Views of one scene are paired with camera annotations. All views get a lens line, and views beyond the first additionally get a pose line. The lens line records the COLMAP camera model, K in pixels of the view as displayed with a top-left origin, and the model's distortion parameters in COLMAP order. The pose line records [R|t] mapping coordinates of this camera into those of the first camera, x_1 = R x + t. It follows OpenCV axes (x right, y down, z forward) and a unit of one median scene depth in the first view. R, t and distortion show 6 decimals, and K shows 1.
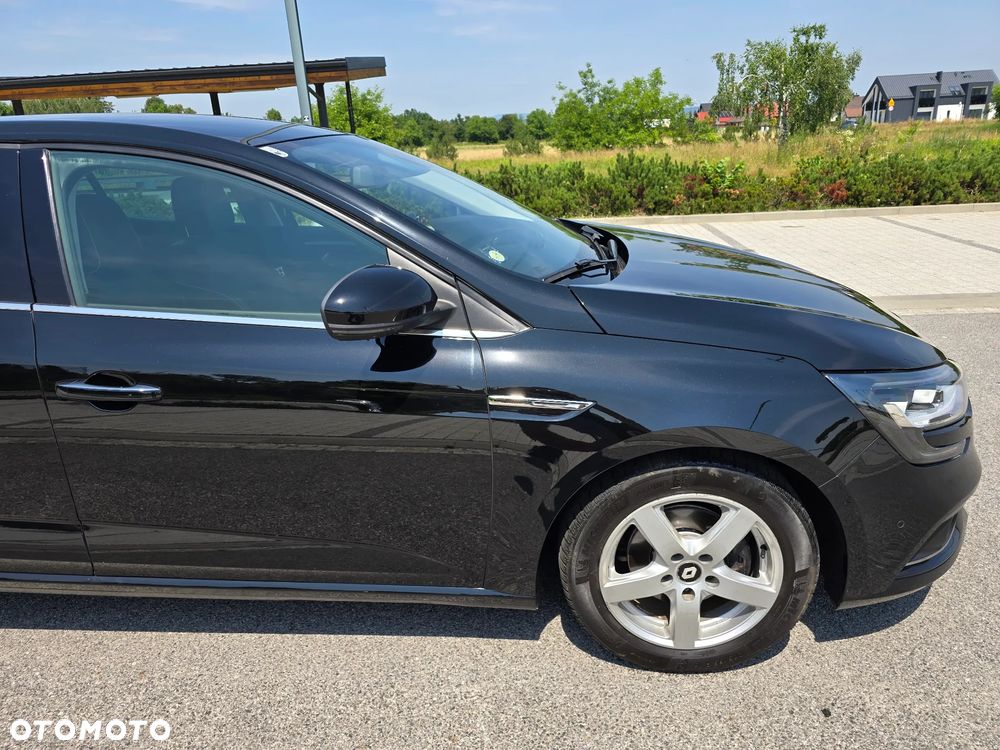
lens RADIAL K [[676.1, 0, 494.4], [0, 676.1, 370.2], [0, 0, 1]] dist [0.032179, -0.033862]
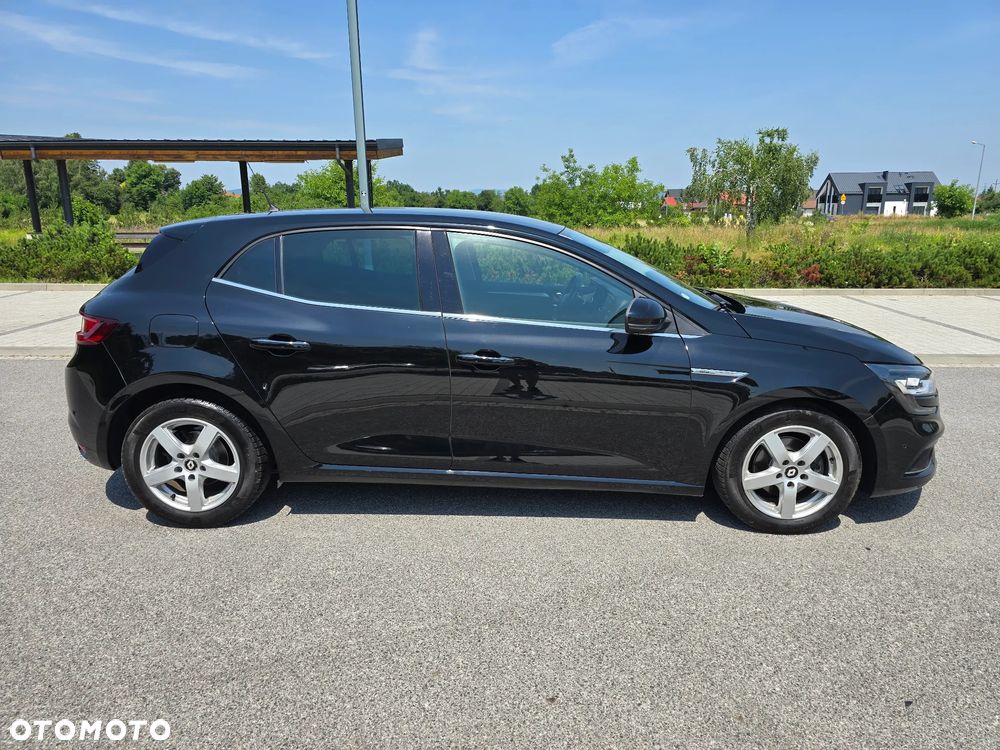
lens RADIAL K [[676.1, 0, 500.2], [0, 676.1, 367.4], [0, 0, 1]] dist [0.032179, -0.033862]
pose [[0.997889, 0.034174, 0.055229, -0.061940], [-0.028290, 0.994174, -0.104012, 0.023789], [-0.058461, 0.102230, 0.993041, -0.081139]]
